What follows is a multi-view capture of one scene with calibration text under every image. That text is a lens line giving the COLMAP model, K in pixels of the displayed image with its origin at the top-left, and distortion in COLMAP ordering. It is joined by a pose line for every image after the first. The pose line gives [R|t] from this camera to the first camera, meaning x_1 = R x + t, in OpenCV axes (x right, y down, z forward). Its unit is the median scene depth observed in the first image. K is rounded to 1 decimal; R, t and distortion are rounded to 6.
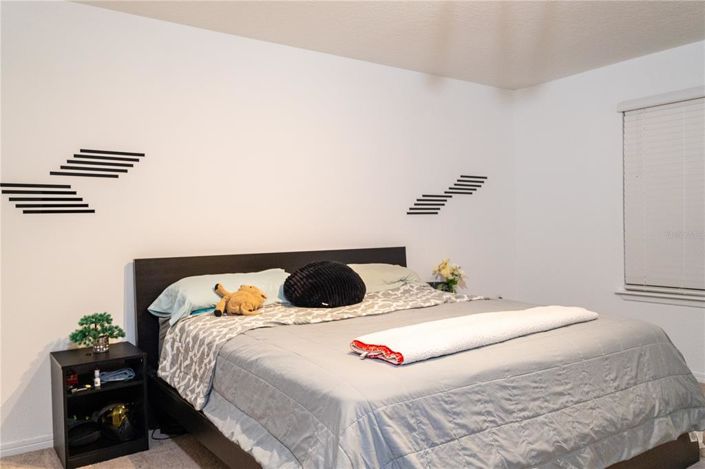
lens RADIAL K [[539.8, 0, 352.5], [0, 539.8, 234.5], [0, 0, 1]] dist [0.027180, 0.009218]
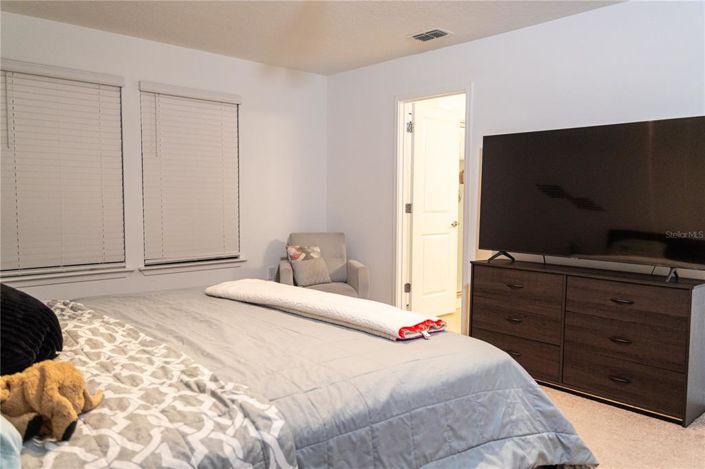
lens RADIAL K [[539.8, 0, 352.5], [0, 539.8, 234.5], [0, 0, 1]] dist [0.027180, 0.009218]
pose [[-0.110942, -0.046882, 0.992721, -0.933265], [0.001442, 0.998878, 0.047334, -0.007553], [-0.993826, 0.006683, -0.110749, 1.235322]]
